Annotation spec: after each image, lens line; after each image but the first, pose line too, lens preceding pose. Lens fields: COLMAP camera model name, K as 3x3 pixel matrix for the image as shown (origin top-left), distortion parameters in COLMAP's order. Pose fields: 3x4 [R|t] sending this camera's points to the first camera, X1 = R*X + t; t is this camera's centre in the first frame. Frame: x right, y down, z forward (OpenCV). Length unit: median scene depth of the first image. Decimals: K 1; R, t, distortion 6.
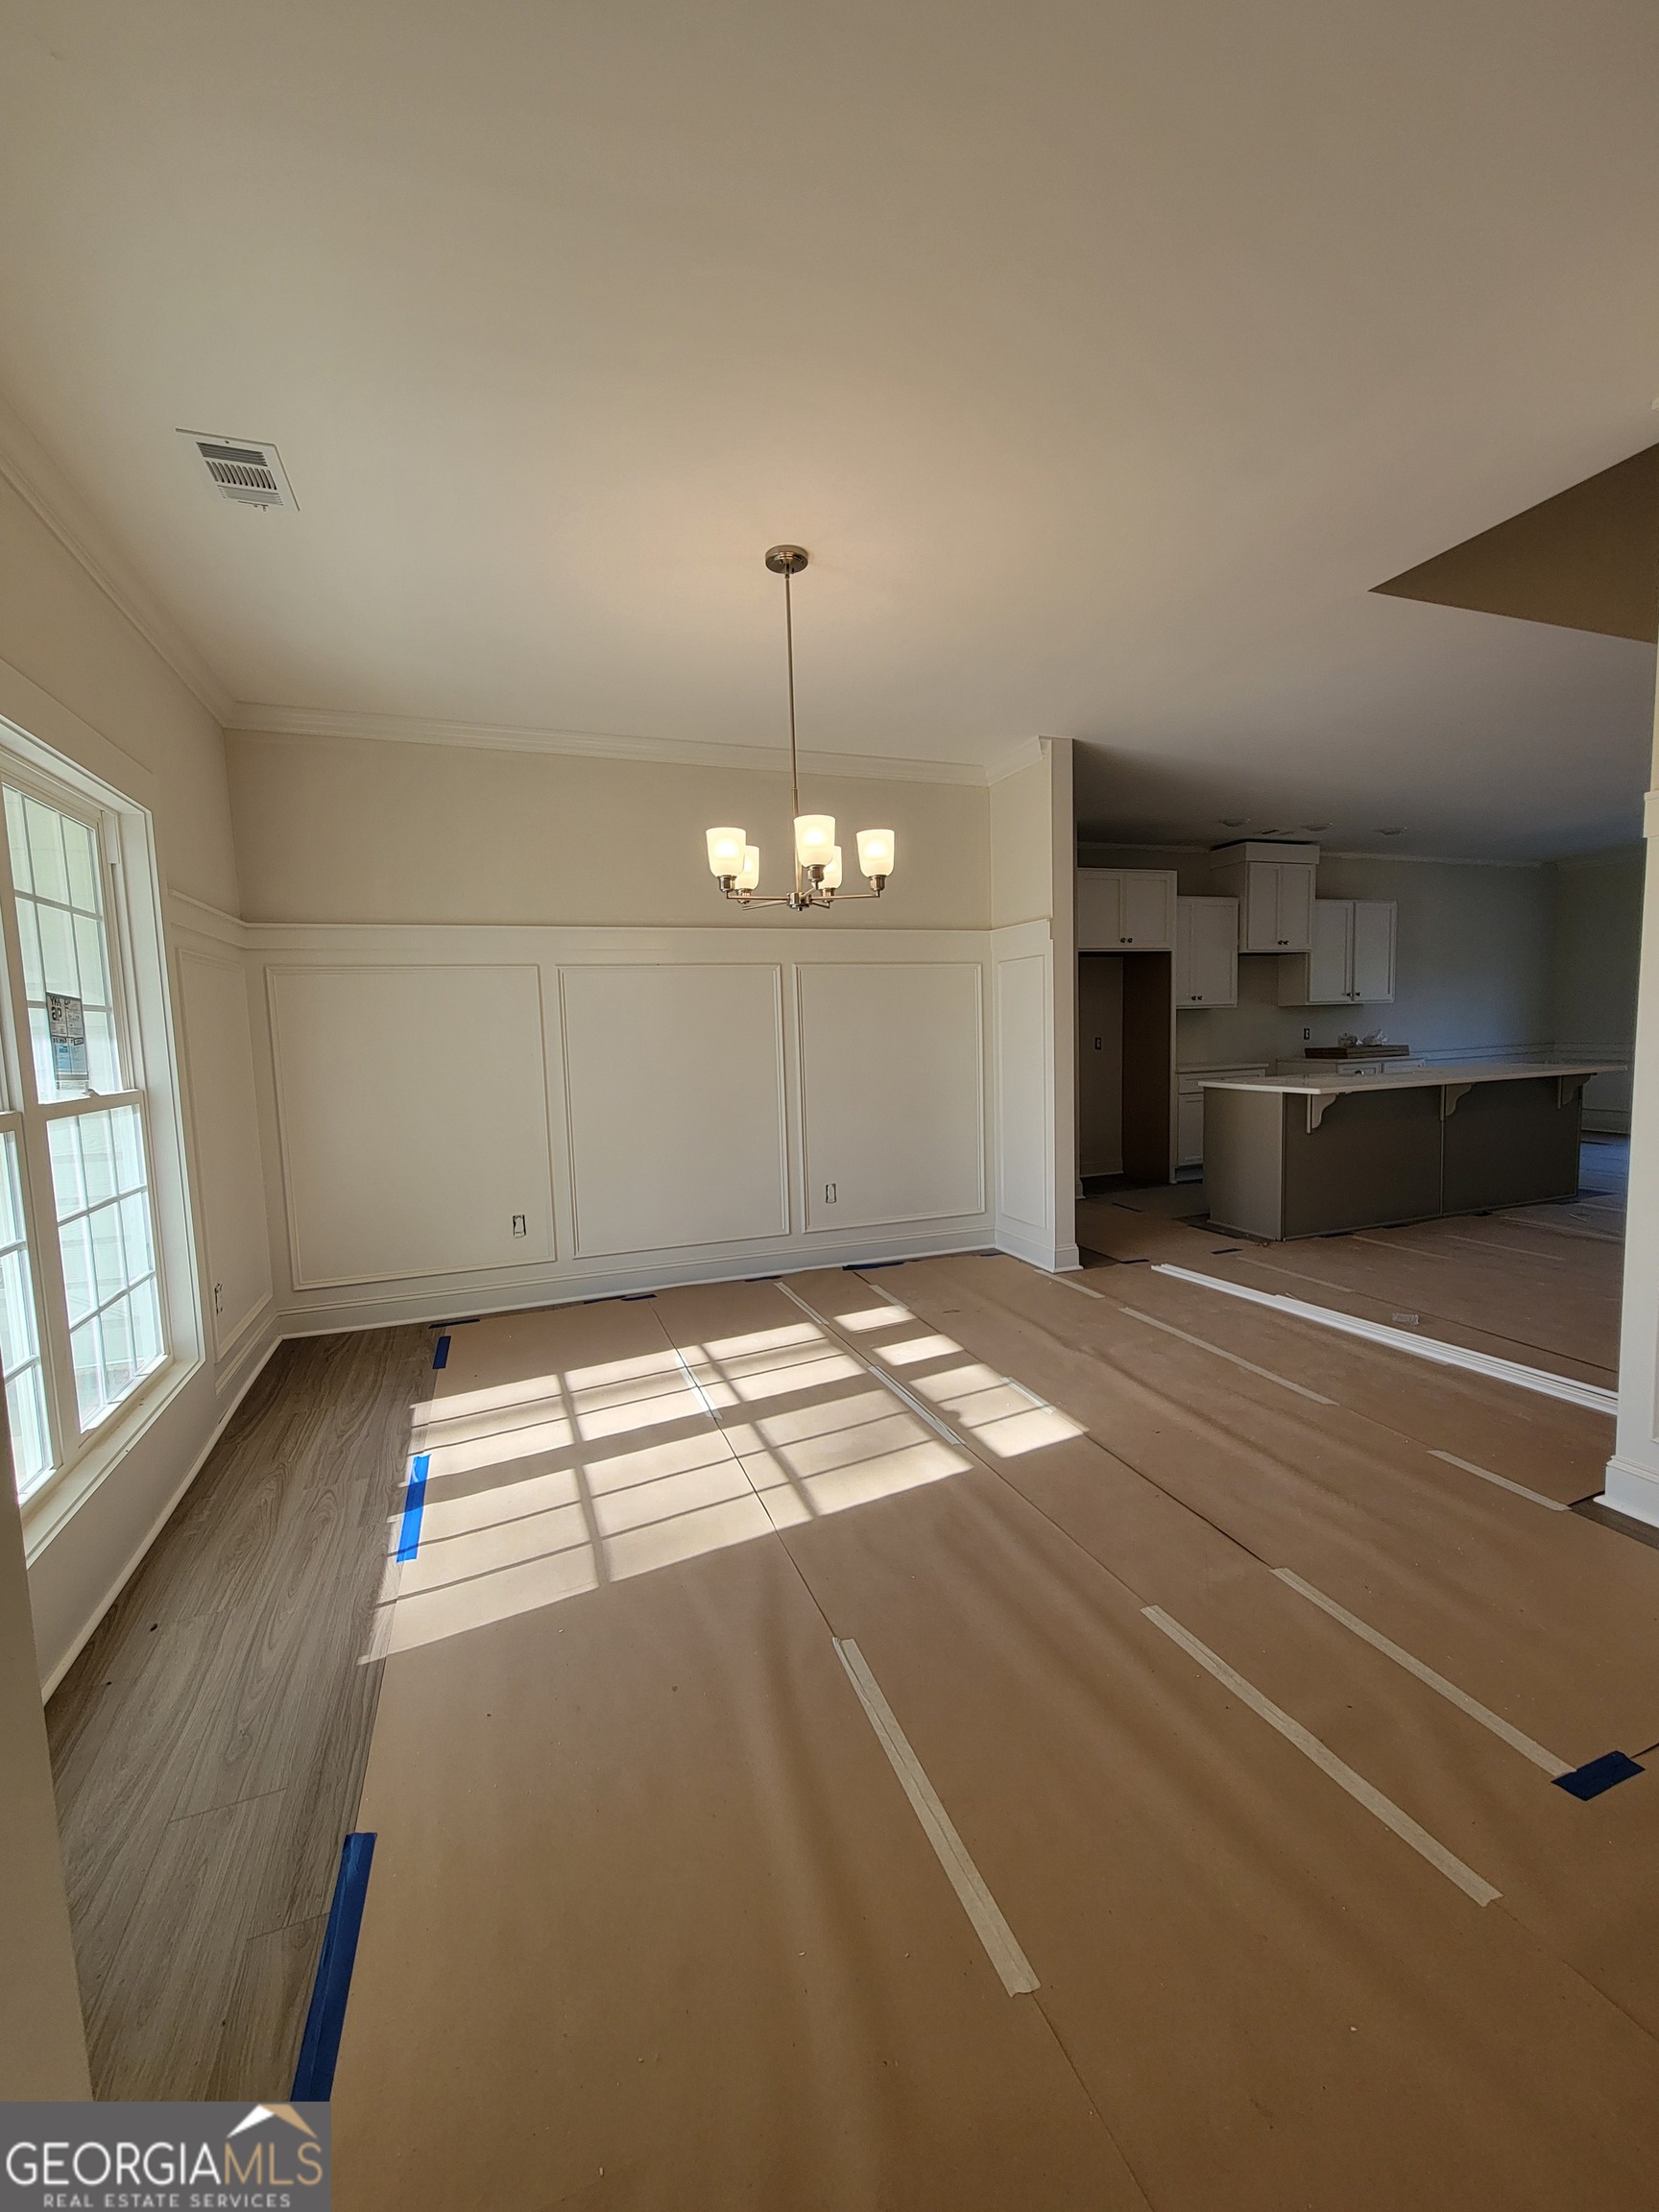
lens RADIAL K [[894.6, 0, 839.1], [0, 894.6, 1107.8], [0, 0, 1]] dist [-0.020851, 0.000138]
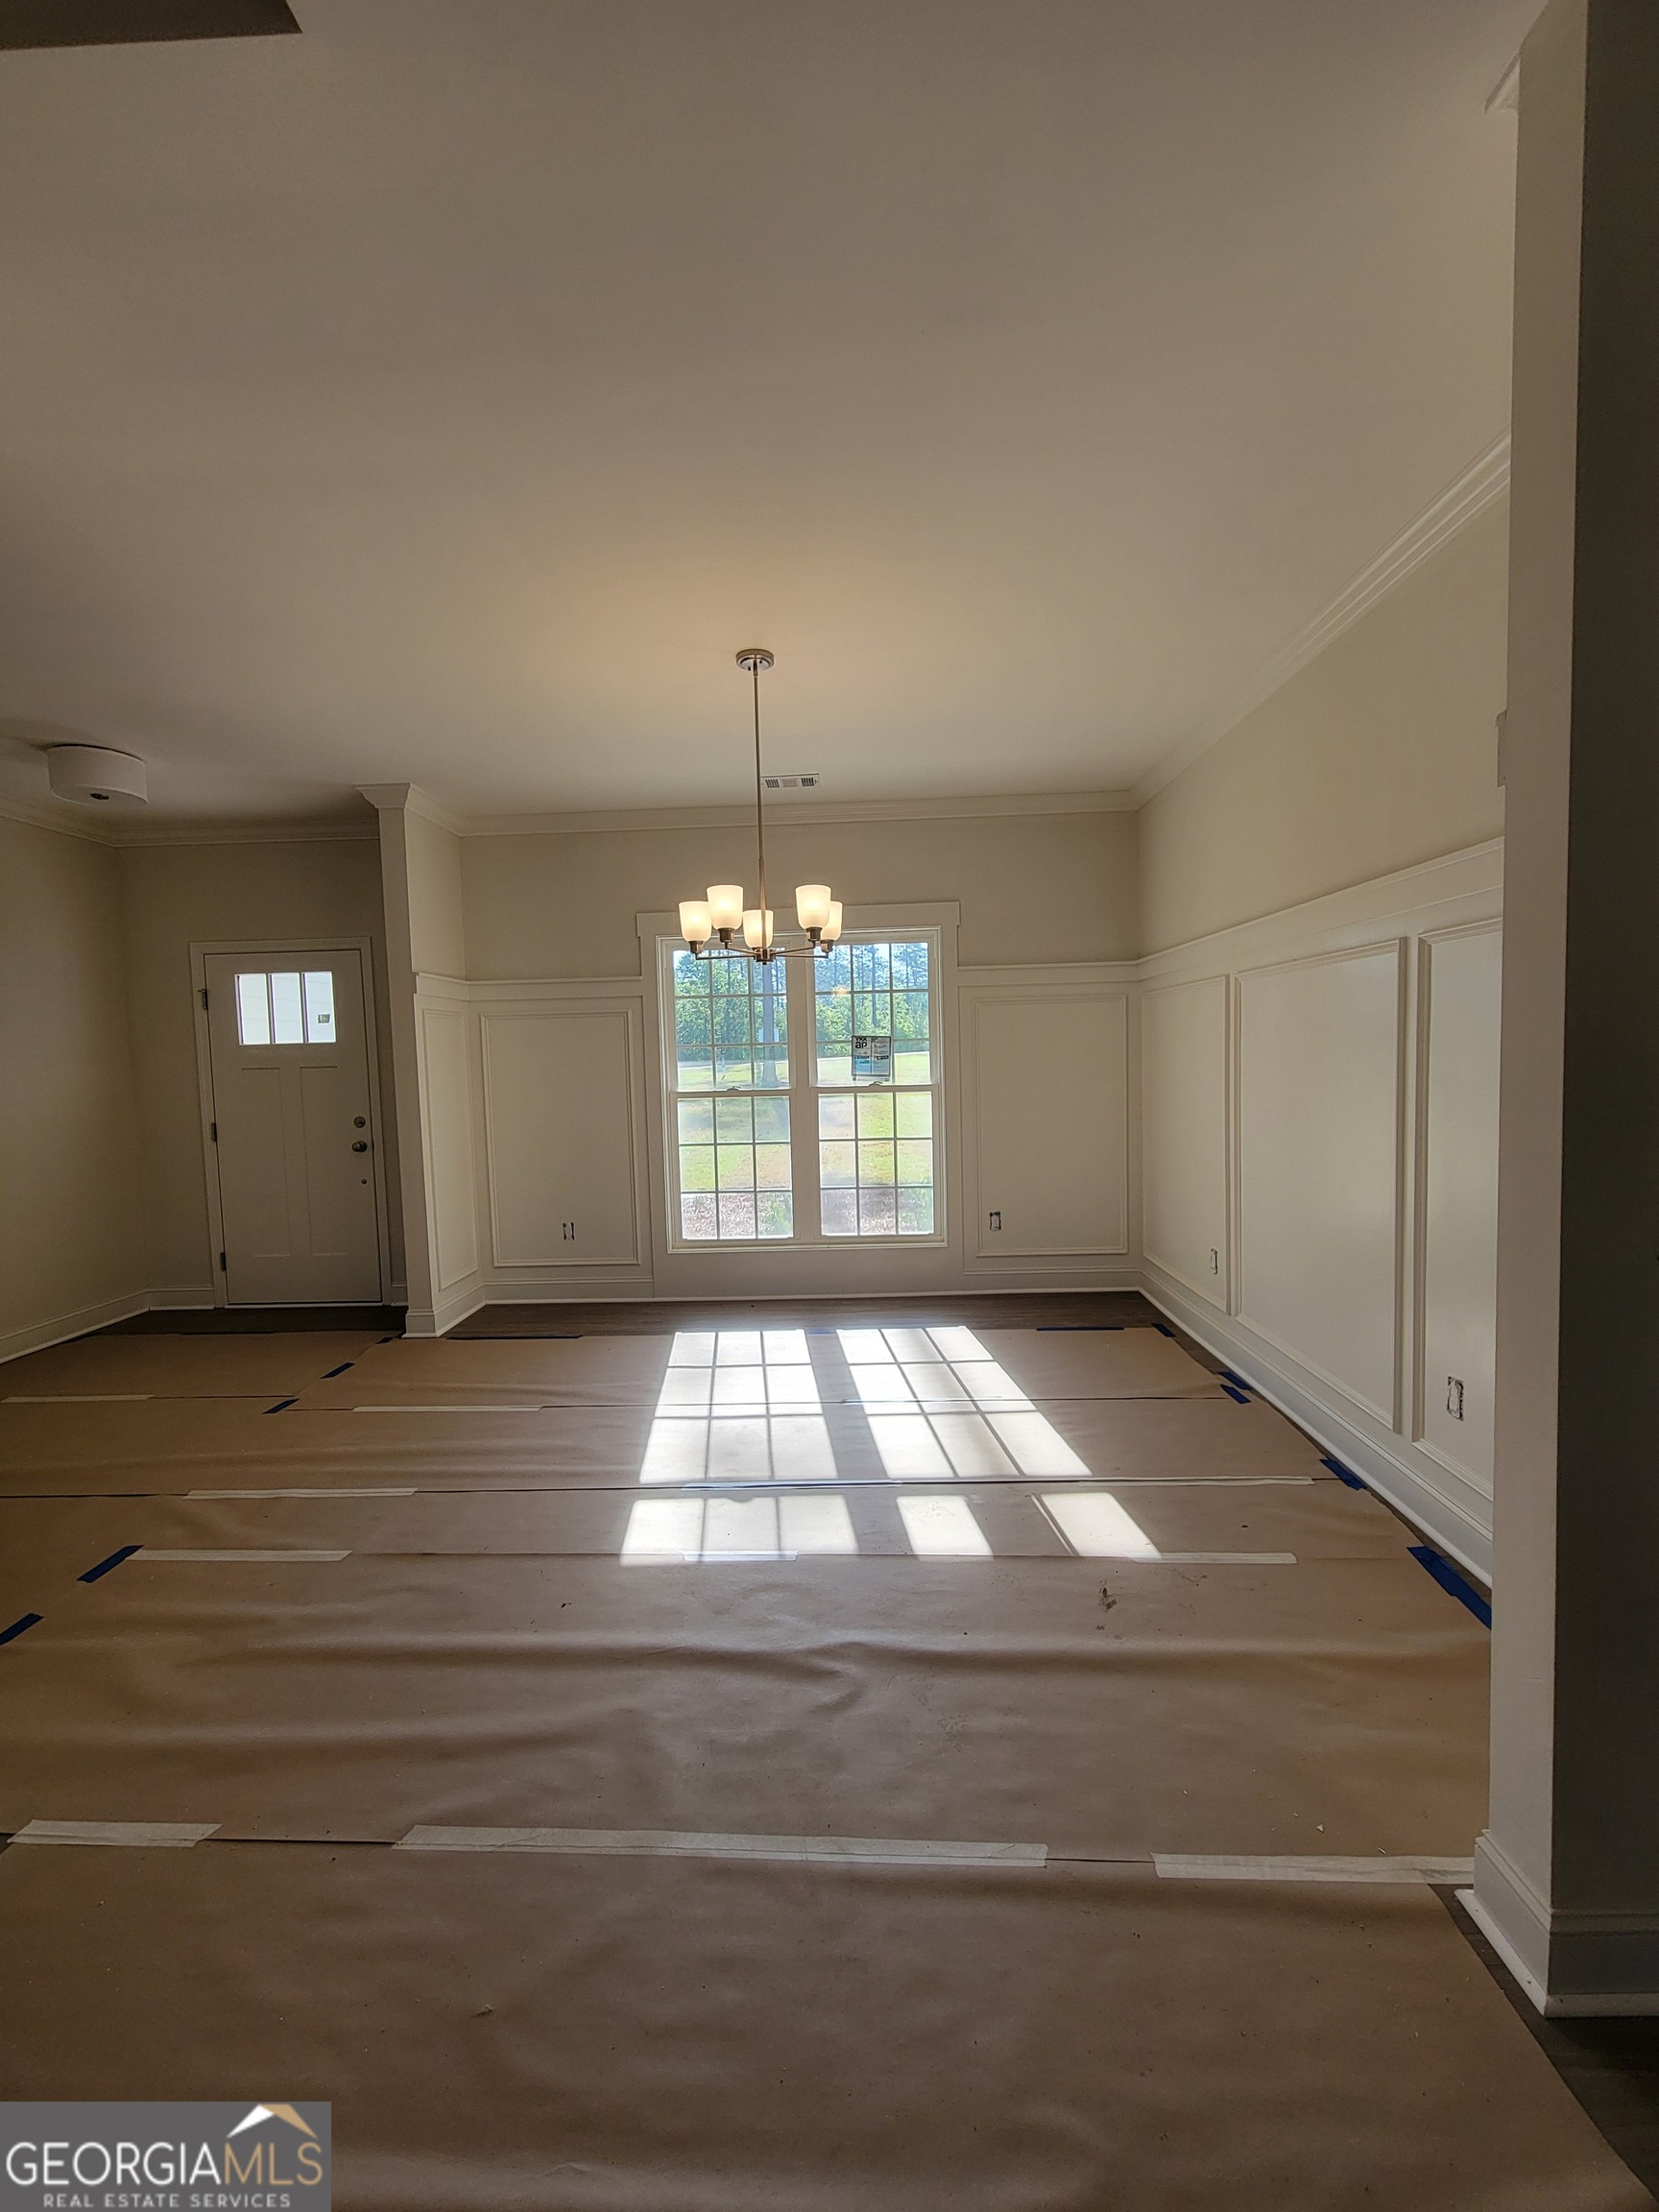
lens RADIAL K [[894.6, 0, 839.1], [0, 894.6, 1107.8], [0, 0, 1]] dist [-0.020851, 0.000138]
pose [[-0.375185, 0.094992, -0.922070, 0.860313], [-0.049452, 0.991267, 0.122243, -0.164210], [0.925630, 0.091462, -0.367211, 1.336876]]
